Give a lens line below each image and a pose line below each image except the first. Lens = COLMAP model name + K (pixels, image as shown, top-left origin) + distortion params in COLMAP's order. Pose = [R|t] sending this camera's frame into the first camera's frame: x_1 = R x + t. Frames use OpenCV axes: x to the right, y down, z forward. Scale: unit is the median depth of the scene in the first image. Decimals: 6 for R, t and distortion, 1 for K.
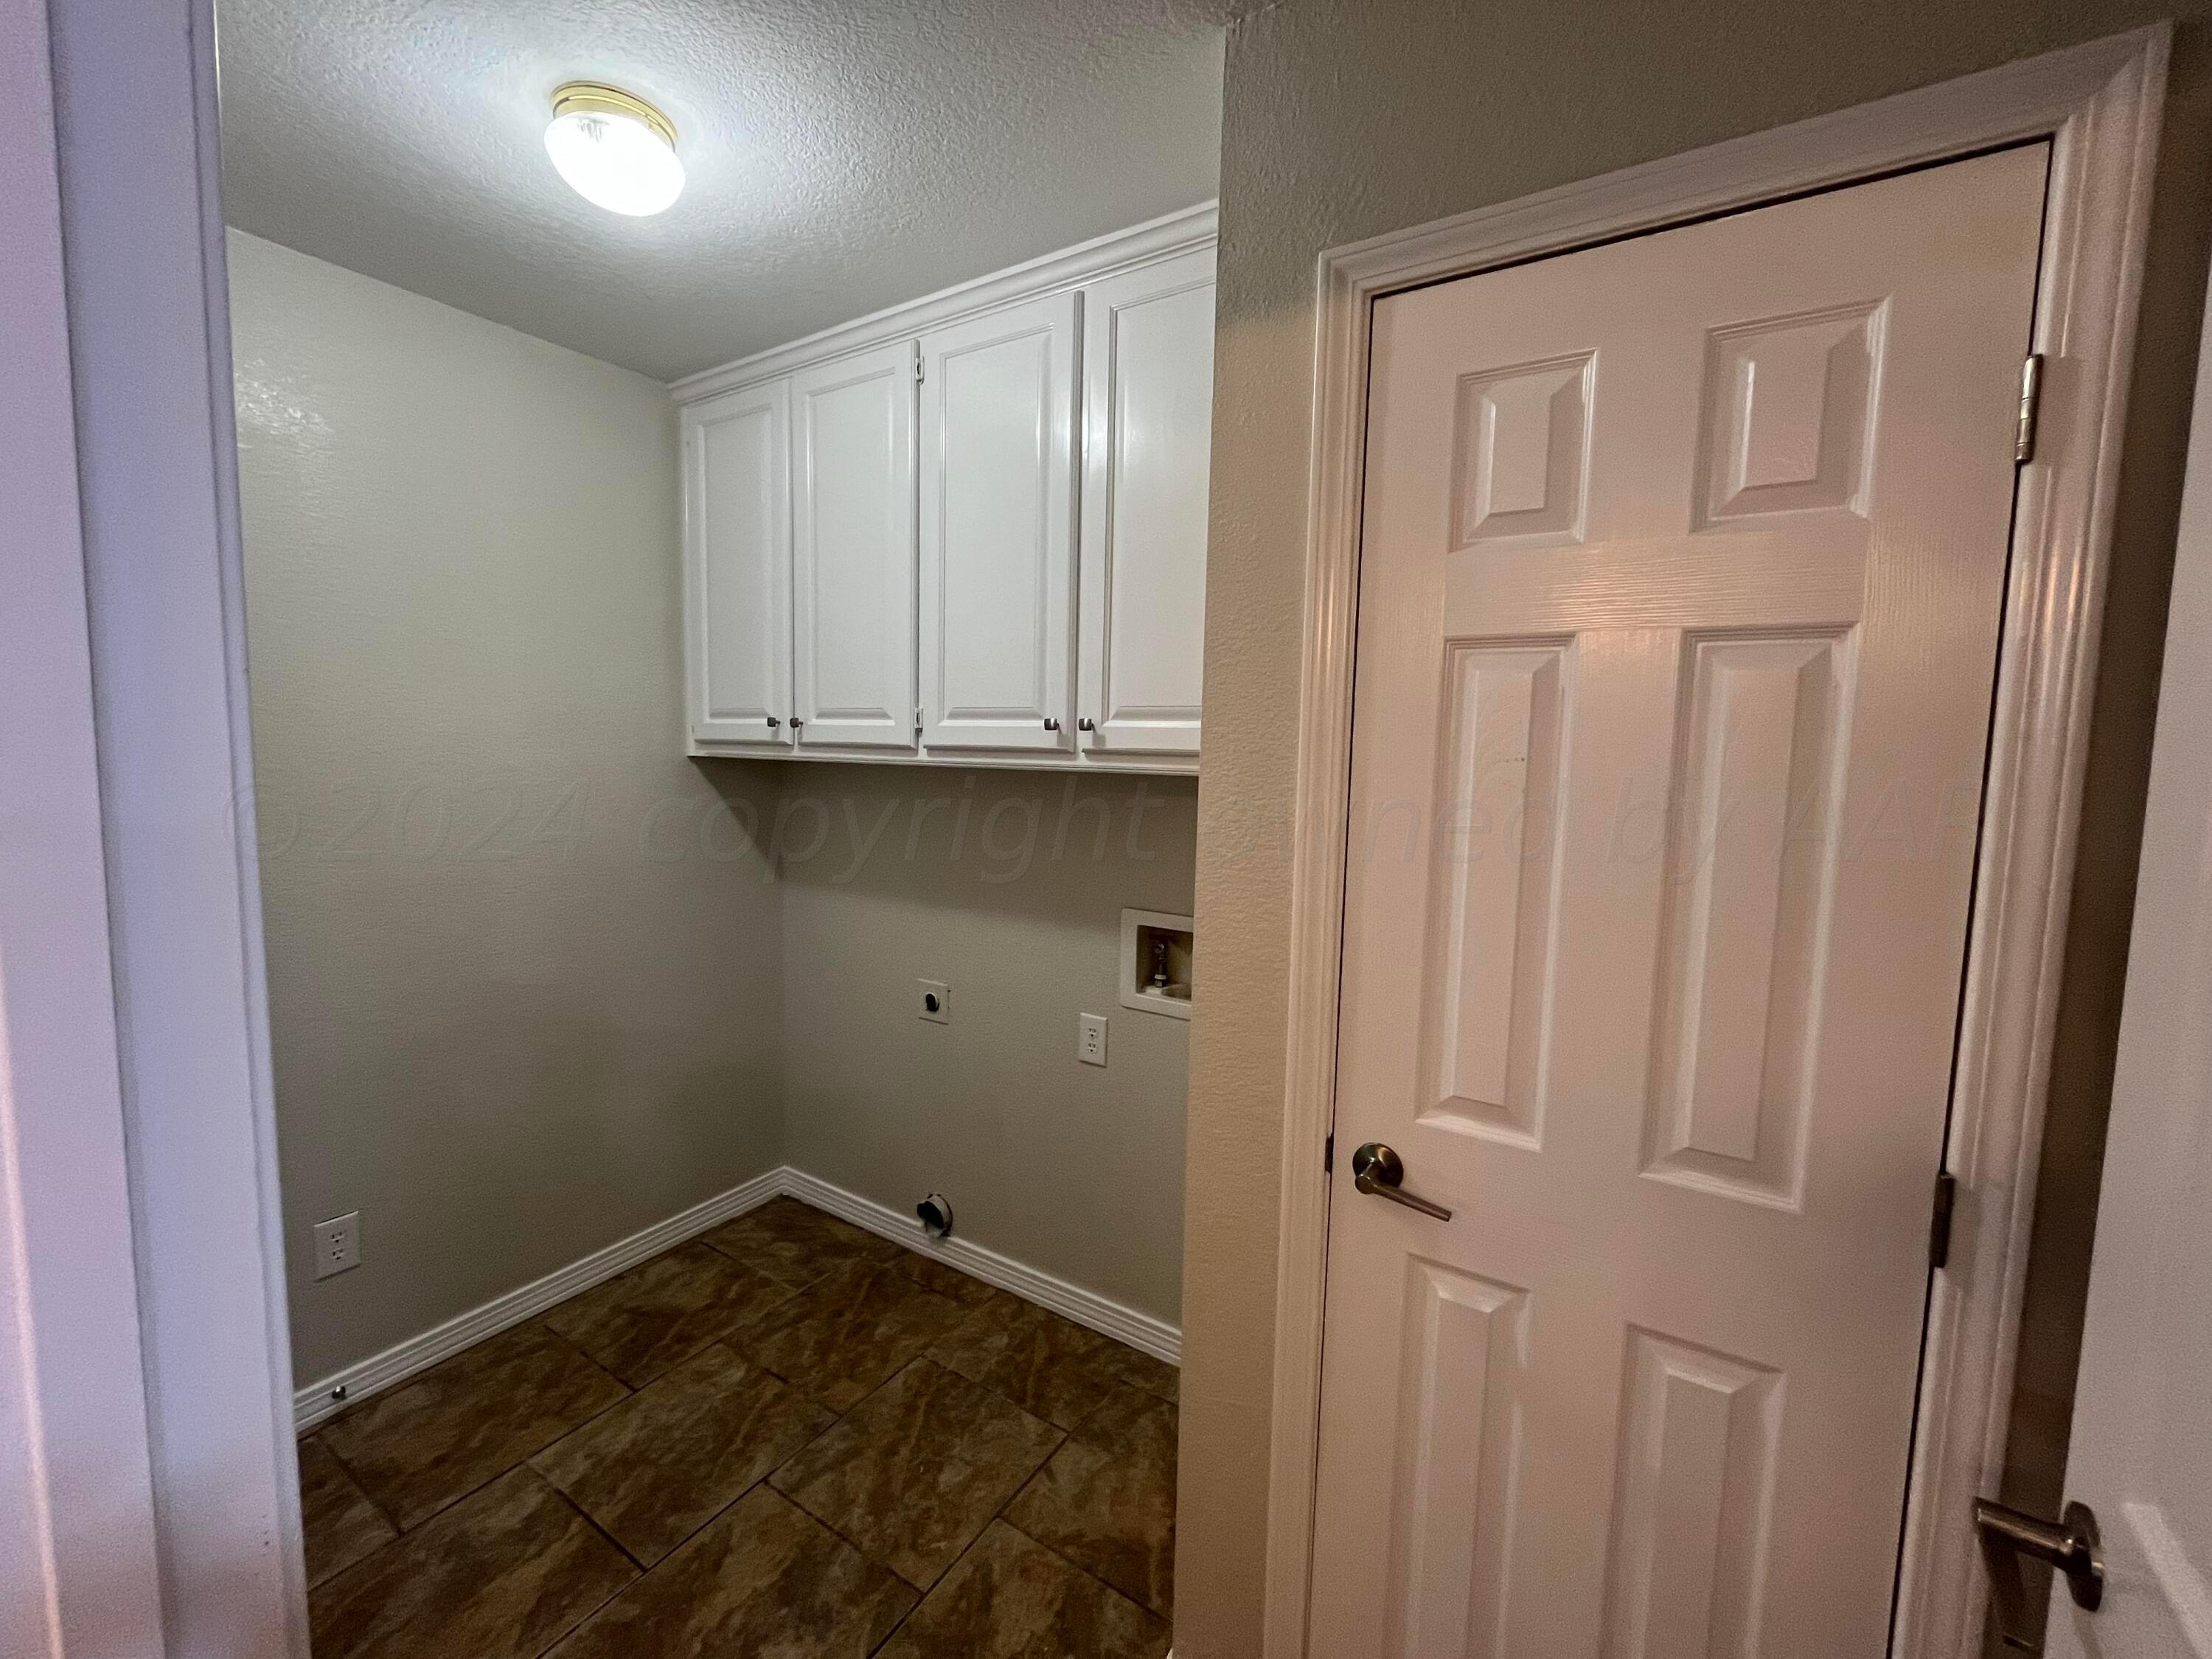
lens RADIAL K [[889.5, 0, 1105.8], [0, 889.5, 834.8], [0, 0, 1]] dist [0.000661, 0.000298]
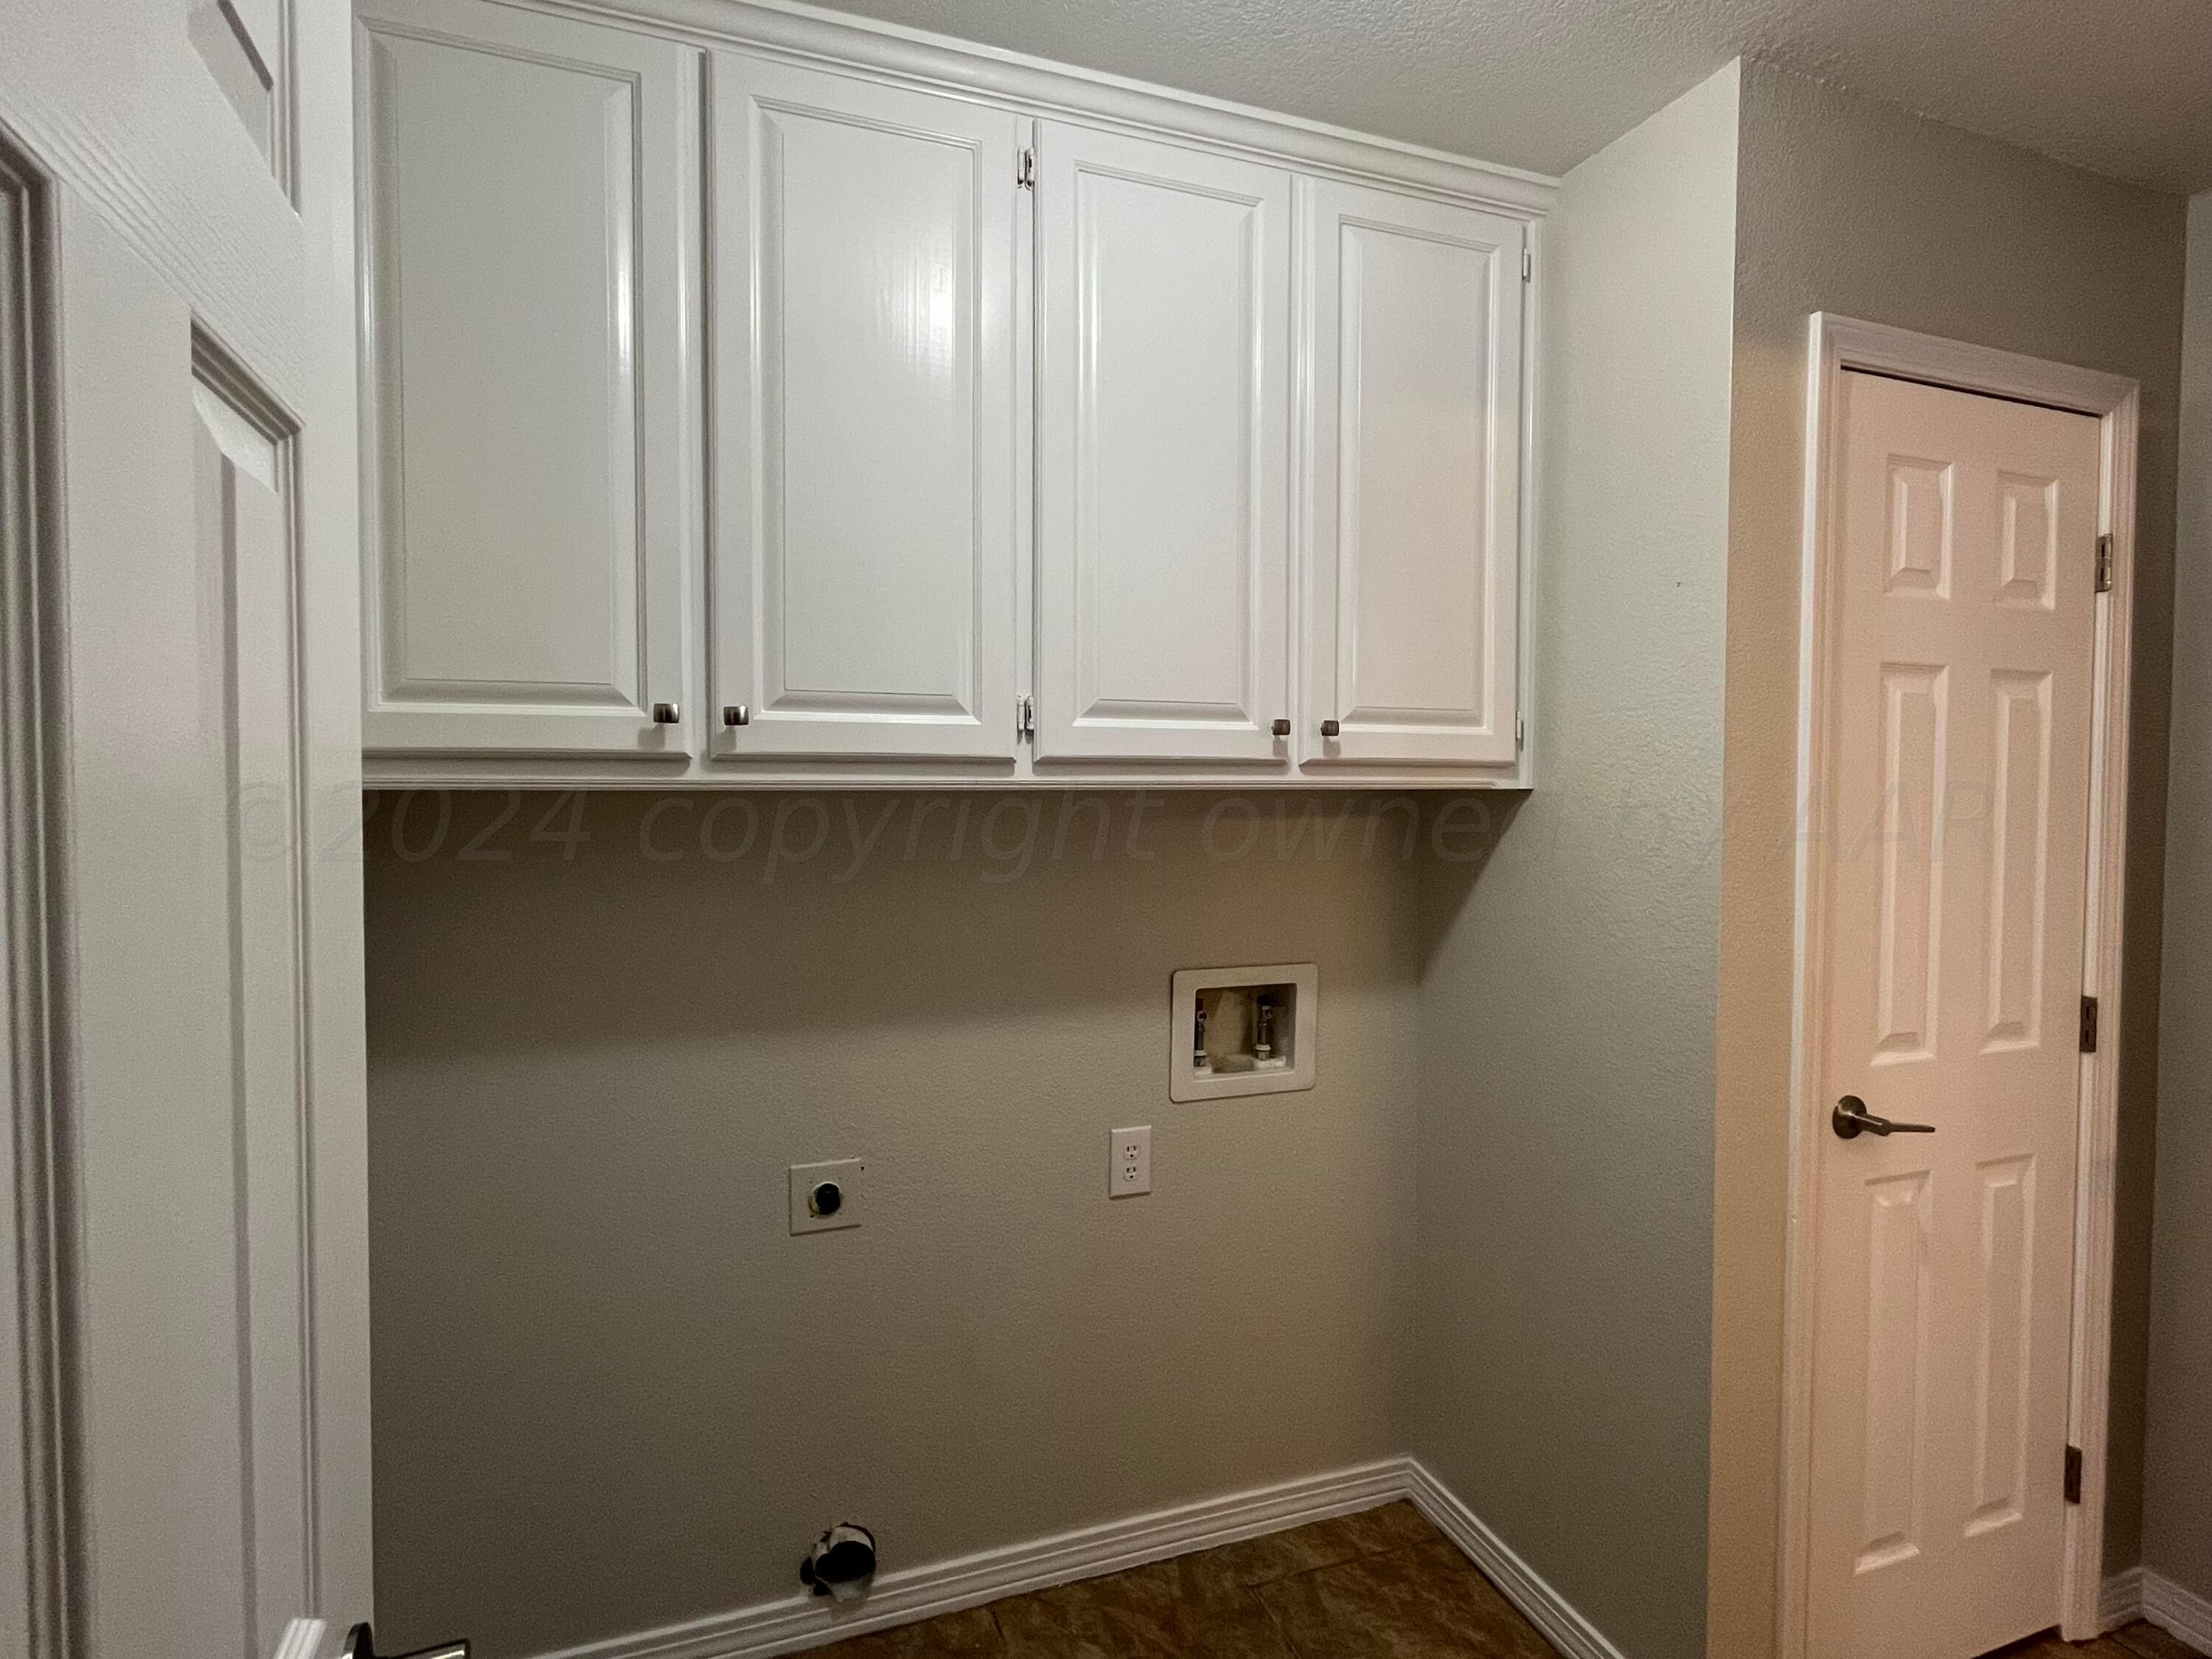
lens RADIAL K [[1130.6, 0, 1102.3], [0, 1130.6, 831.1], [0, 0, 1]] dist [0.001453, 0.000672]
pose [[0.615378, -0.059314, 0.785997, -0.810067], [0.087867, 0.996112, 0.006377, -0.049673], [-0.783319, 0.065139, 0.618197, 0.475254]]
